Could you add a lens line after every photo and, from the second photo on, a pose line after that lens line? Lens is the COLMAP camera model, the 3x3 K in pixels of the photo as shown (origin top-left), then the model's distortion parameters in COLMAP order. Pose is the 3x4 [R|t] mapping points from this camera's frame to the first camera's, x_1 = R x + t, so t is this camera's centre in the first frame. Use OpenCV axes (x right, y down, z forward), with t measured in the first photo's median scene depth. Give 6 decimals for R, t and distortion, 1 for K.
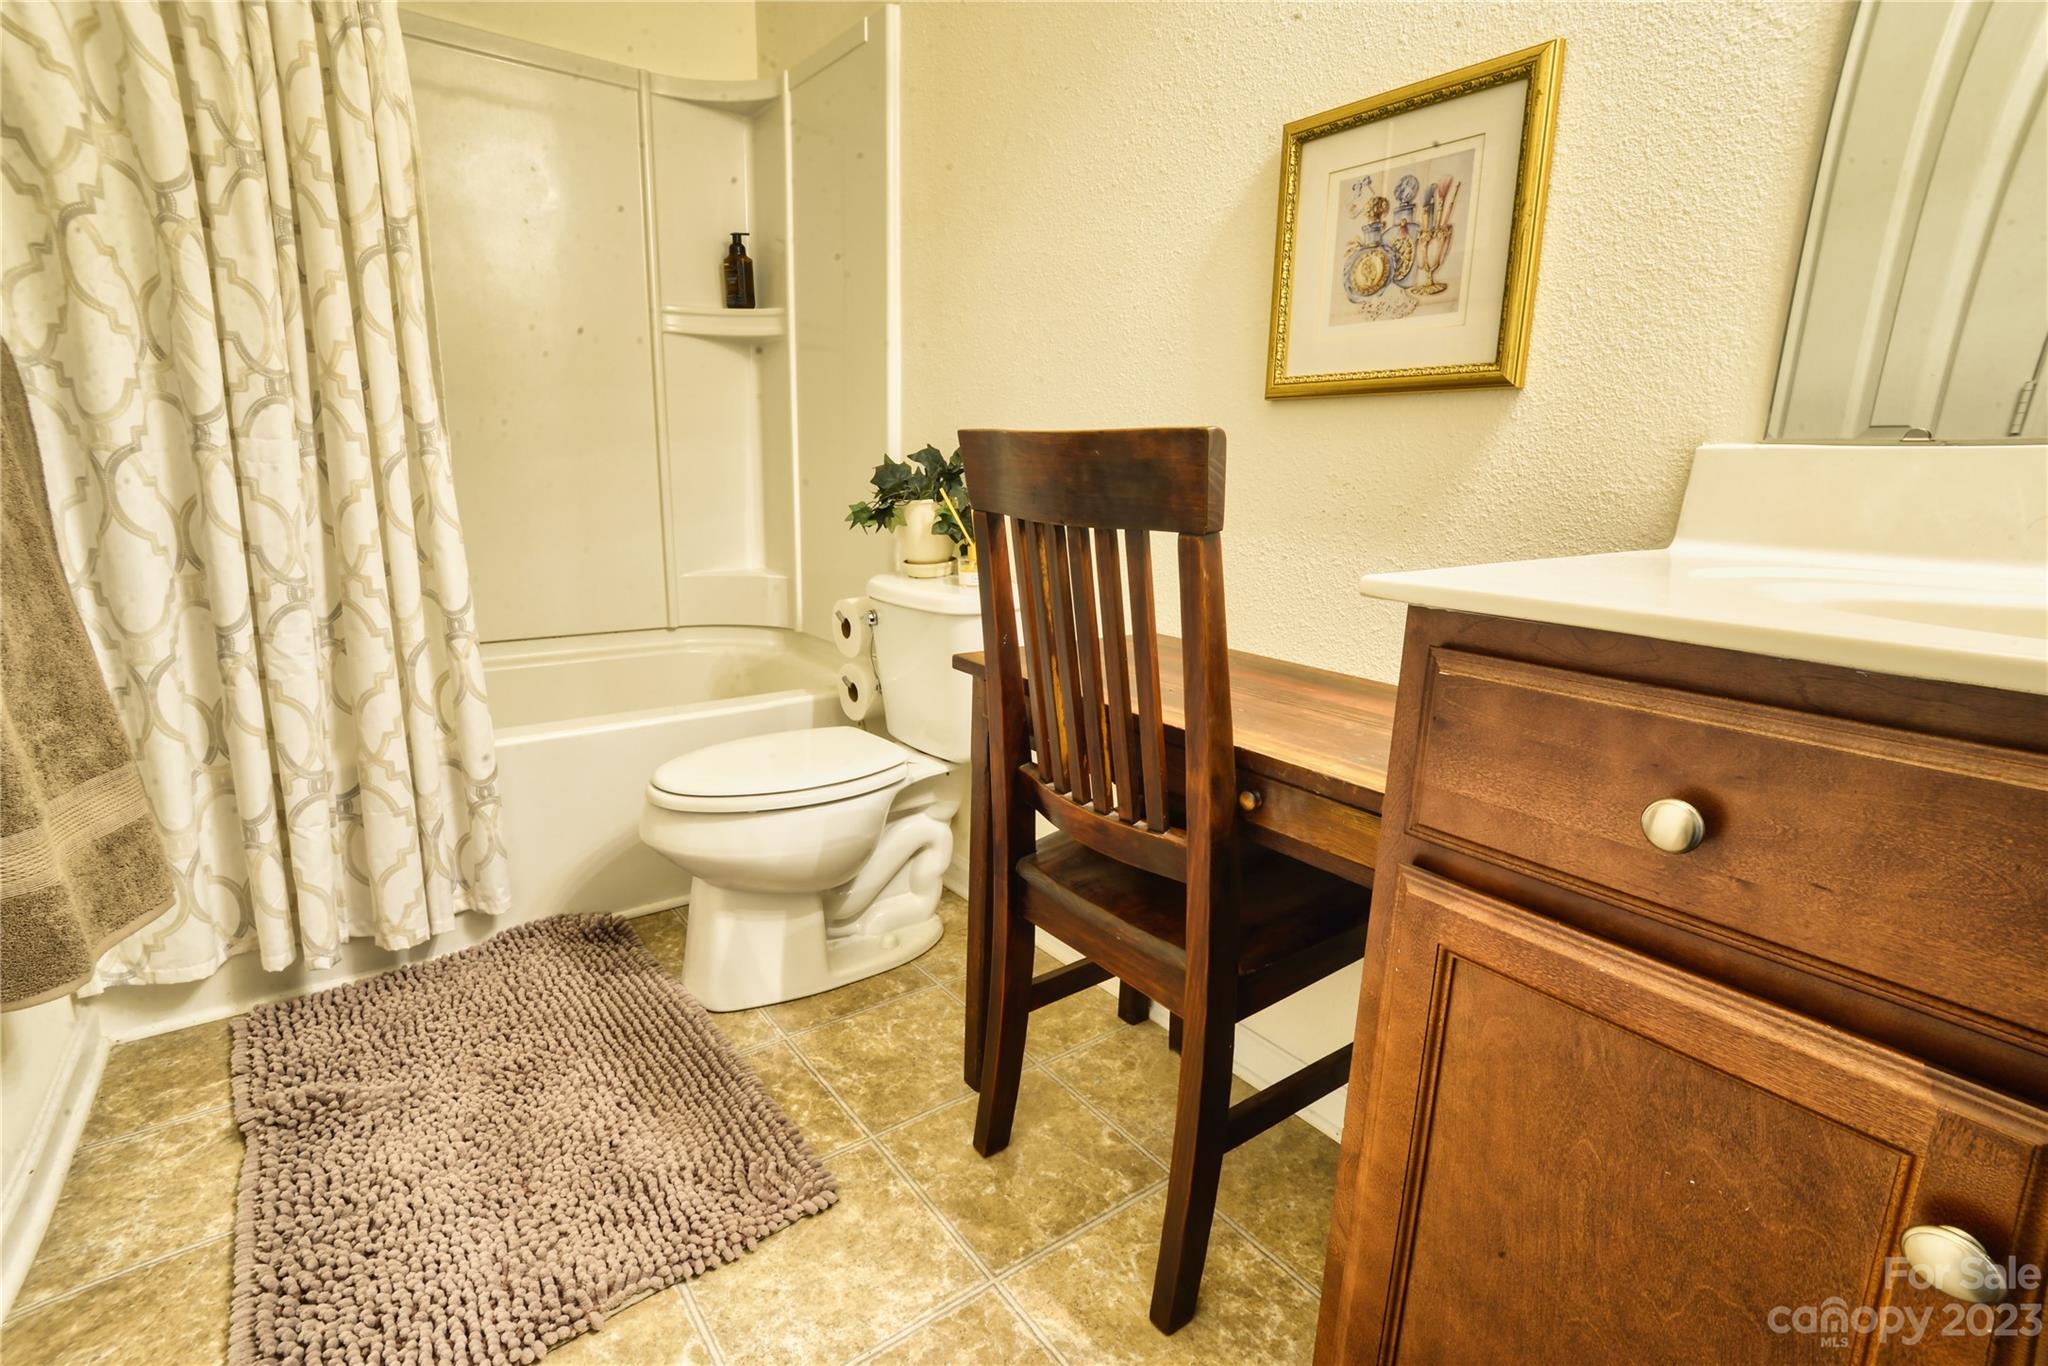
lens RADIAL K [[978.4, 0, 1024.0], [0, 978.4, 683.0], [0, 0, 1]] dist [-0.003071, -0.000066]
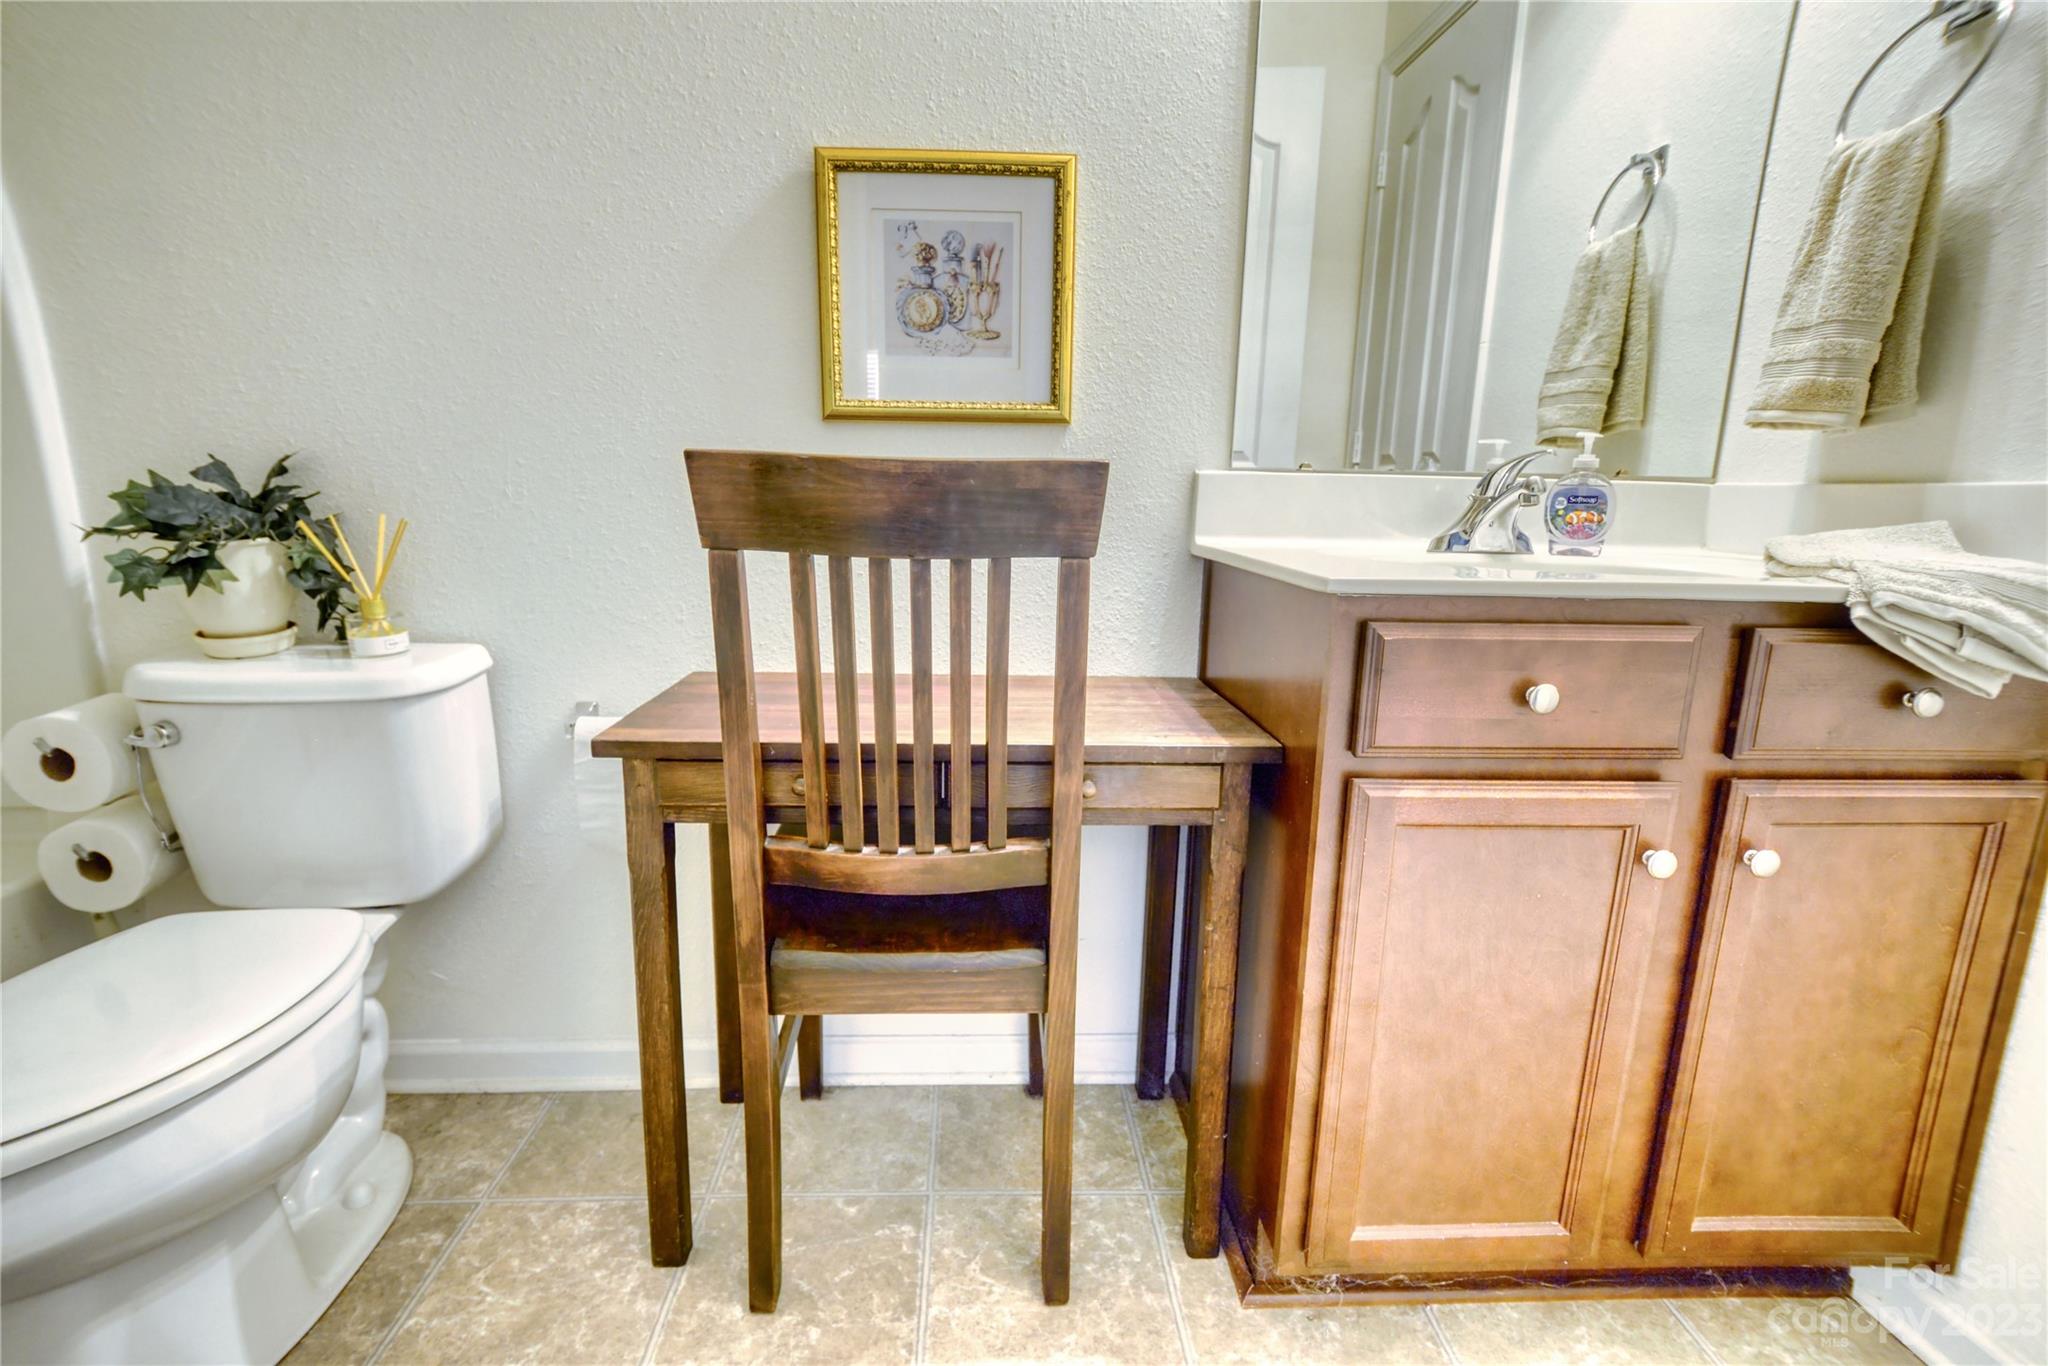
lens RADIAL K [[969.0, 0, 1024.0], [0, 969.0, 683.0], [0, 0, 1]] dist [0.009411, -0.000151]
pose [[0.560473, -0.179582, 0.808468, -0.558295], [0.180177, 0.979265, 0.092612, -0.093405], [-0.808335, 0.093761, 0.581208, 0.323020]]
